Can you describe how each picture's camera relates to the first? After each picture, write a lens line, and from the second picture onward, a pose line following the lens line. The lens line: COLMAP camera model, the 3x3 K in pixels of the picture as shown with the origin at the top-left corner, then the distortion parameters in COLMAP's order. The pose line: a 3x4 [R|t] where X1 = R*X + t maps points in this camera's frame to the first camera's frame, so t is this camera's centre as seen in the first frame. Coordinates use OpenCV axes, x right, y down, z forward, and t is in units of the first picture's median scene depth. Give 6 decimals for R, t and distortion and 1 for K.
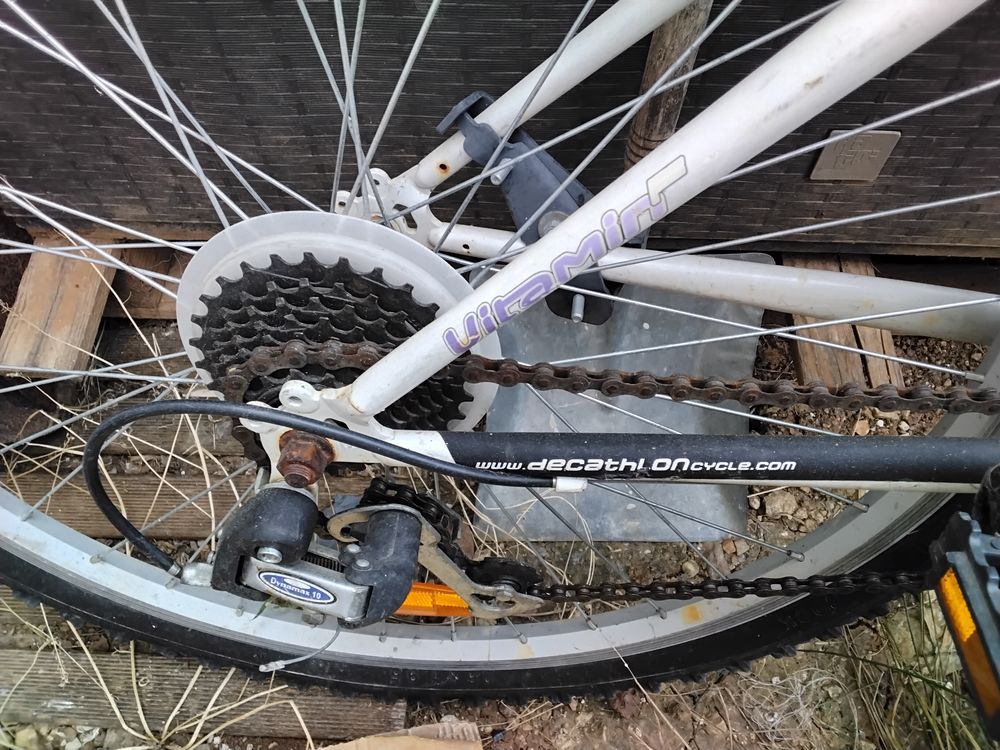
lens RADIAL K [[789.5, 0, 500.0], [0, 789.5, 375.0], [0, 0, 1]] dist [0.101532, -0.141618]
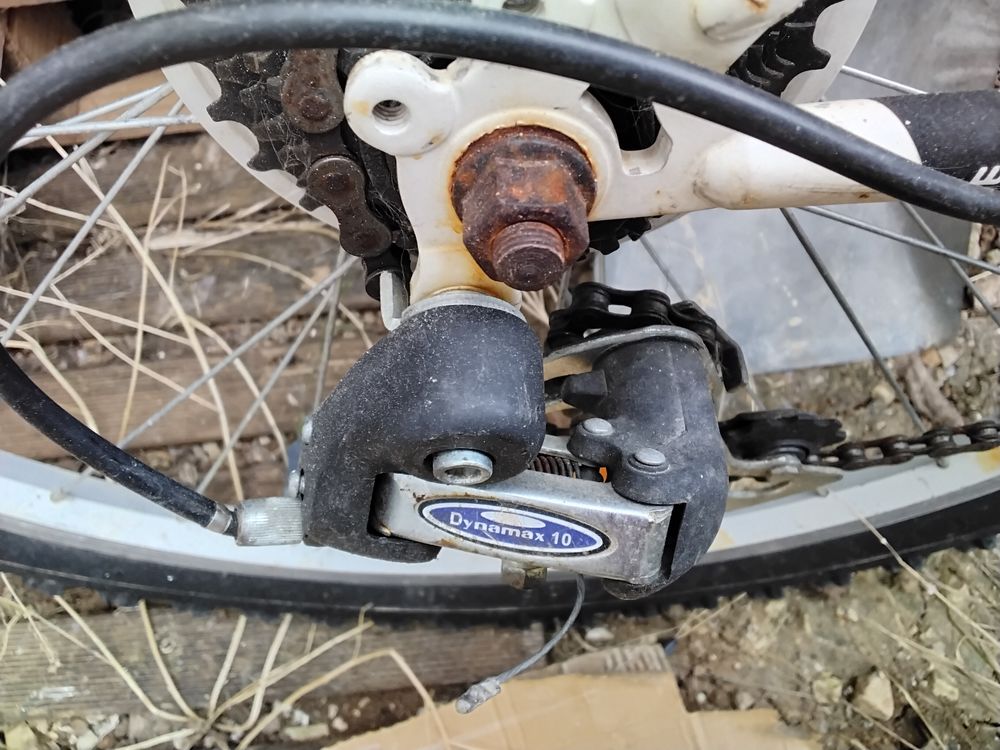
lens RADIAL K [[796.8, 0, 500.0], [0, 796.8, 375.0], [0, 0, 1]] dist [0.098499, -0.162162]
pose [[0.990992, -0.128953, 0.036148, -0.149059], [0.120772, 0.977151, 0.174901, 0.059117], [-0.057877, -0.168960, 0.983922, 0.324244]]
